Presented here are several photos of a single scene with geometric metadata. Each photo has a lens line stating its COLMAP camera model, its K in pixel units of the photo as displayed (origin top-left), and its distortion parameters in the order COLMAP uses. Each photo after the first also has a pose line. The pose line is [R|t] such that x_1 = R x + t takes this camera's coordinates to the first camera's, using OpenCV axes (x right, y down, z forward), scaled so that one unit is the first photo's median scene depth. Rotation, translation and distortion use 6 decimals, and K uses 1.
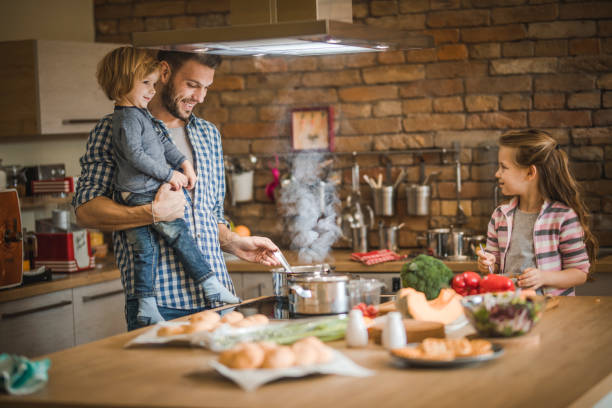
lens RADIAL K [[1463.6, 0, 306.0], [0, 1463.6, 204.0], [0, 0, 1]] dist [0.014278, -0.284412]
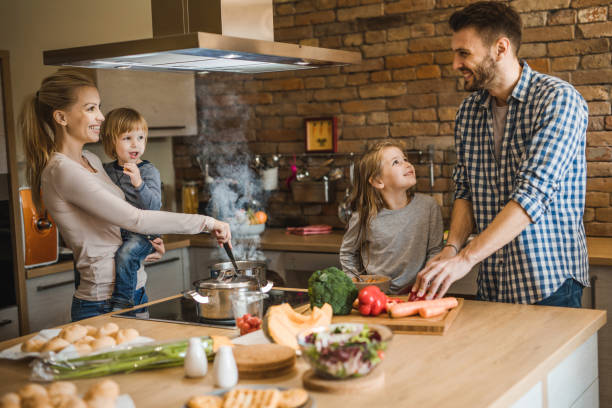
lens RADIAL K [[861.4, 0, 306.0], [0, 861.4, 204.0], [0, 0, 1]] dist [0.000832, 0.048716]
pose [[0.988405, 0.012246, -0.151348, 0.110302], [-0.006377, 0.999211, 0.039202, -0.021258], [0.151709, -0.037782, 0.987703, 0.272205]]
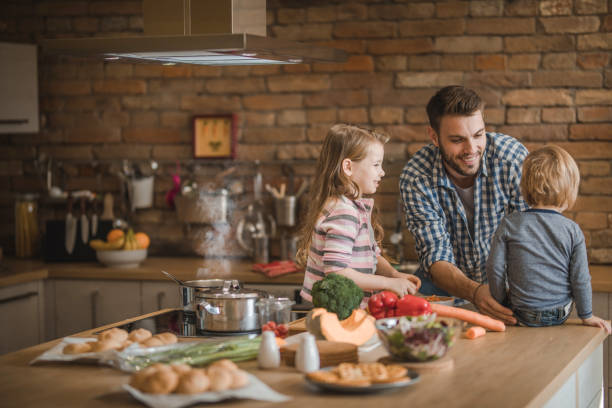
lens RADIAL K [[1463.6, 0, 306.0], [0, 1463.6, 204.0], [0, 0, 1]] dist [0.014278, -0.284412]
pose [[0.996574, 0.023281, 0.079357, -0.012413], [-0.023477, 0.999723, 0.001538, -0.008799], [-0.079299, -0.003396, 0.996845, 0.010226]]
